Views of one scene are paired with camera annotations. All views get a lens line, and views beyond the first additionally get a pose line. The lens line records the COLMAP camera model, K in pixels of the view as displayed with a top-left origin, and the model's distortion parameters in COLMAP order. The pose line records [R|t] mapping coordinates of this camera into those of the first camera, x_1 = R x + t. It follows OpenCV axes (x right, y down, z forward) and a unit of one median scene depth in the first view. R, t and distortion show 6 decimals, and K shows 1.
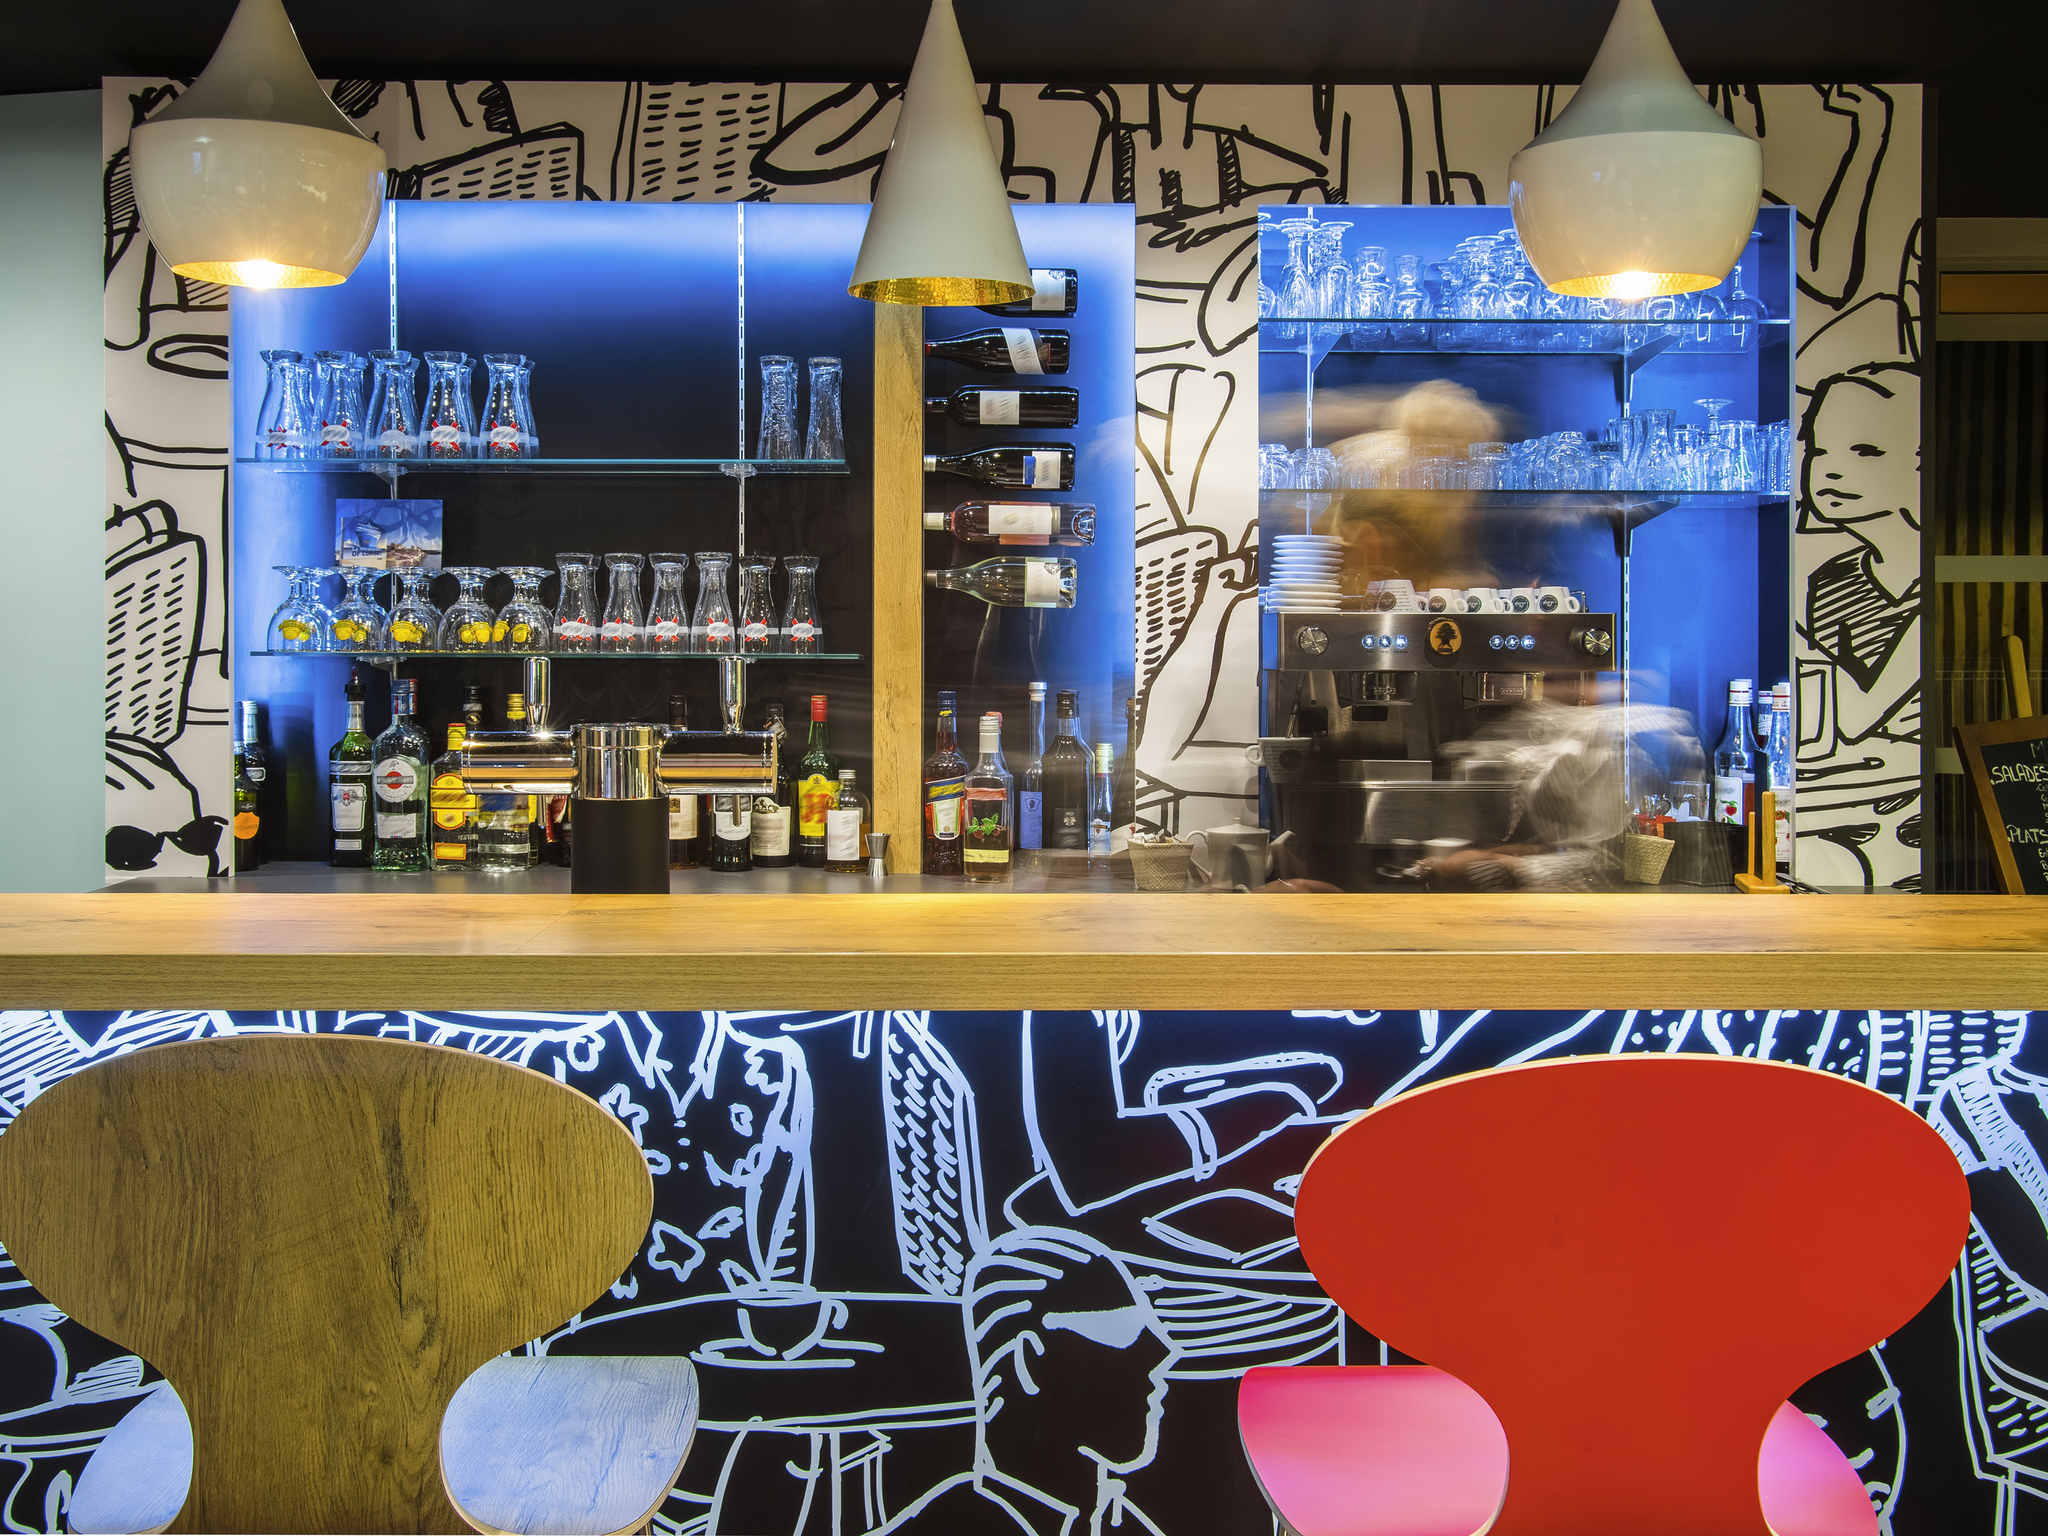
lens RADIAL K [[2269.9, 0, 1028.5], [0, 2269.9, 608.4], [0, 0, 1]] dist [0.030732, 0.000000]
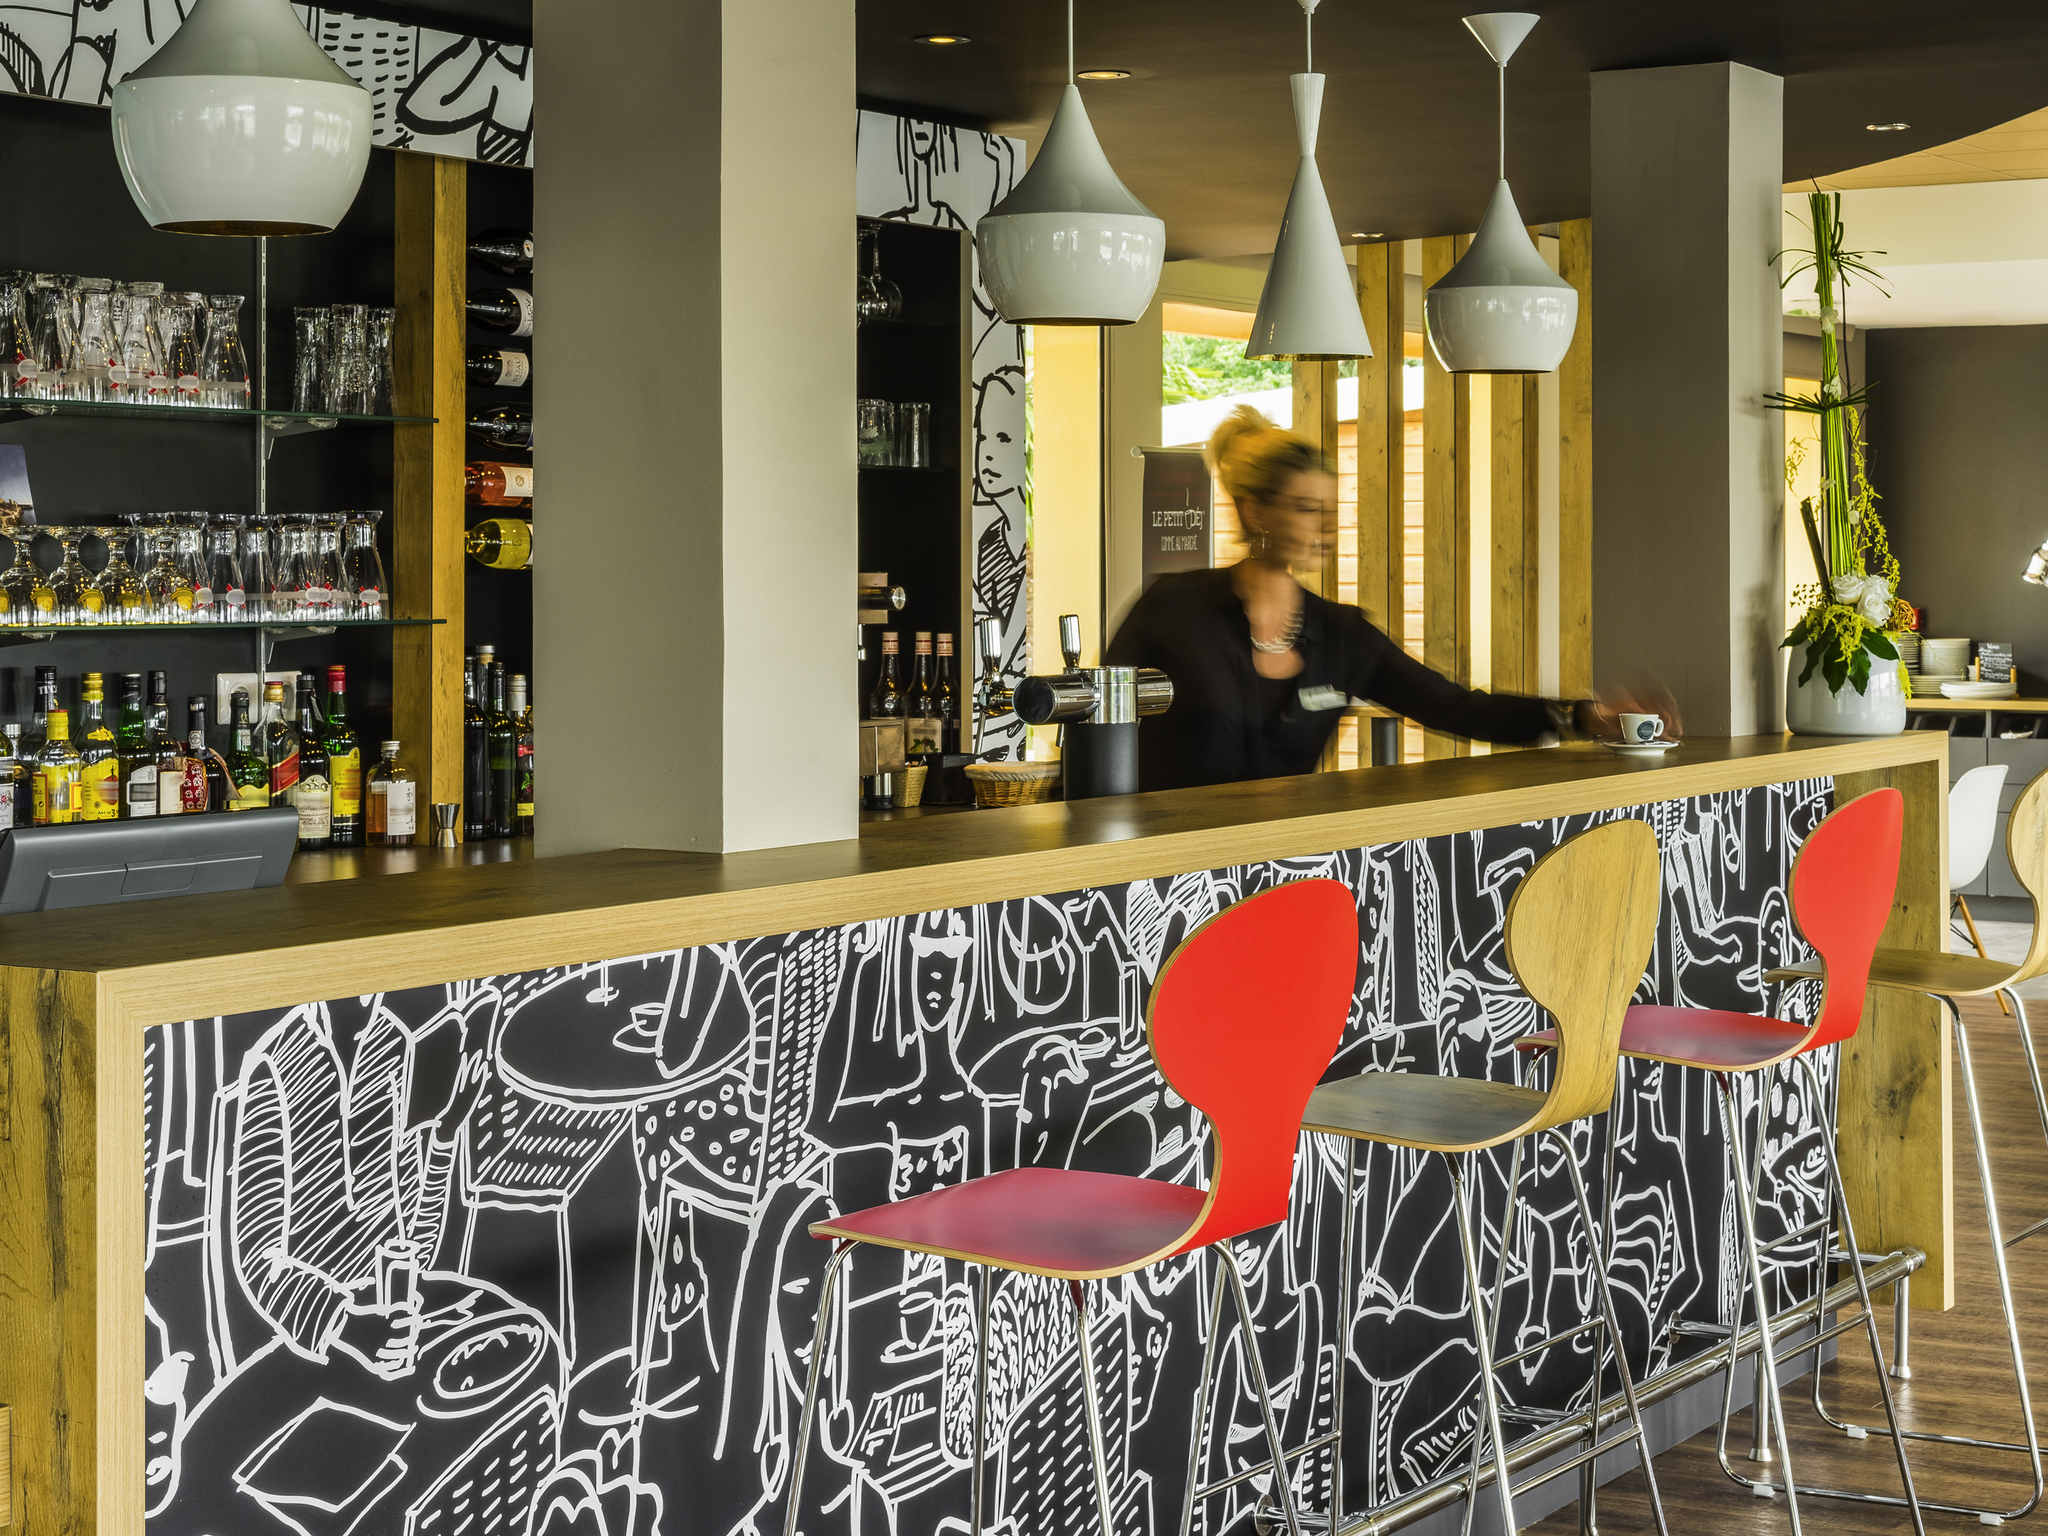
lens RADIAL K [[3917.5, 0, 1069.6], [0, 3917.5, 528.5], [0, 0, 1]] dist [0.120806, 0.000000]
pose [[0.497519, 0.003652, 0.867446, -1.422122], [-0.000740, 0.999993, -0.003785, -0.013063], [-0.867453, 0.001242, 0.497518, -0.067295]]
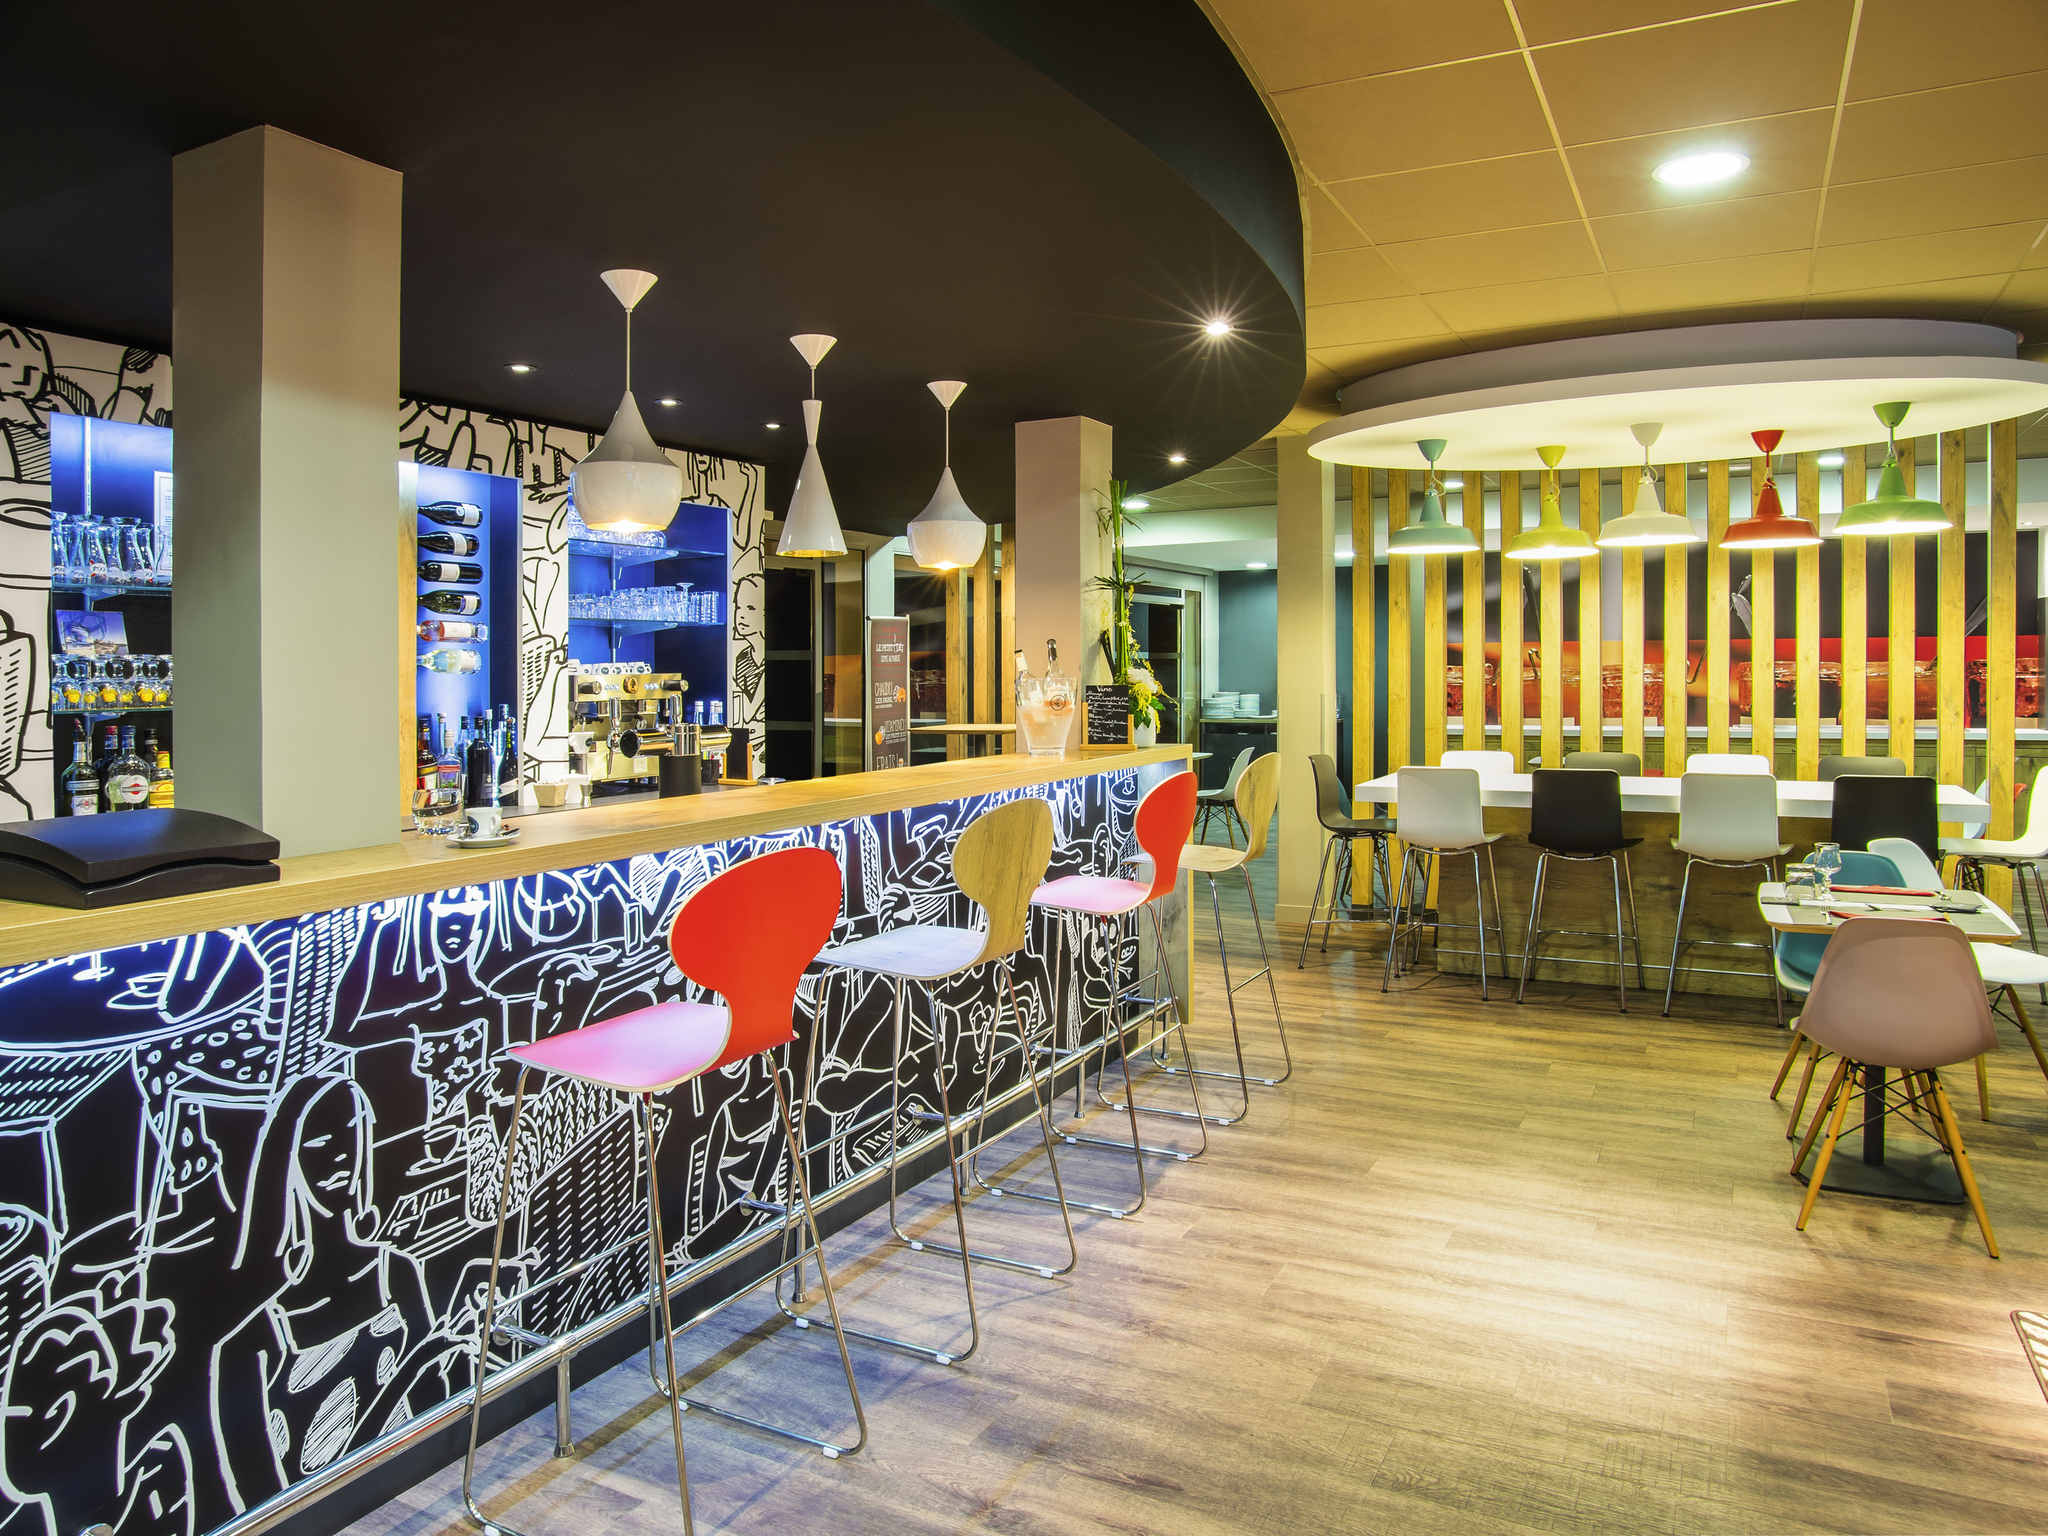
lens RADIAL K [[1393.4, 0, 982.1], [0, 1393.4, 678.3], [0, 0, 1]] dist [-0.005319, 0.017018]
pose [[0.496597, -0.016597, 0.867823, -0.850395], [0.011088, 0.999857, 0.012778, -0.007819], [-0.867911, 0.003277, 0.496710, 0.007153]]
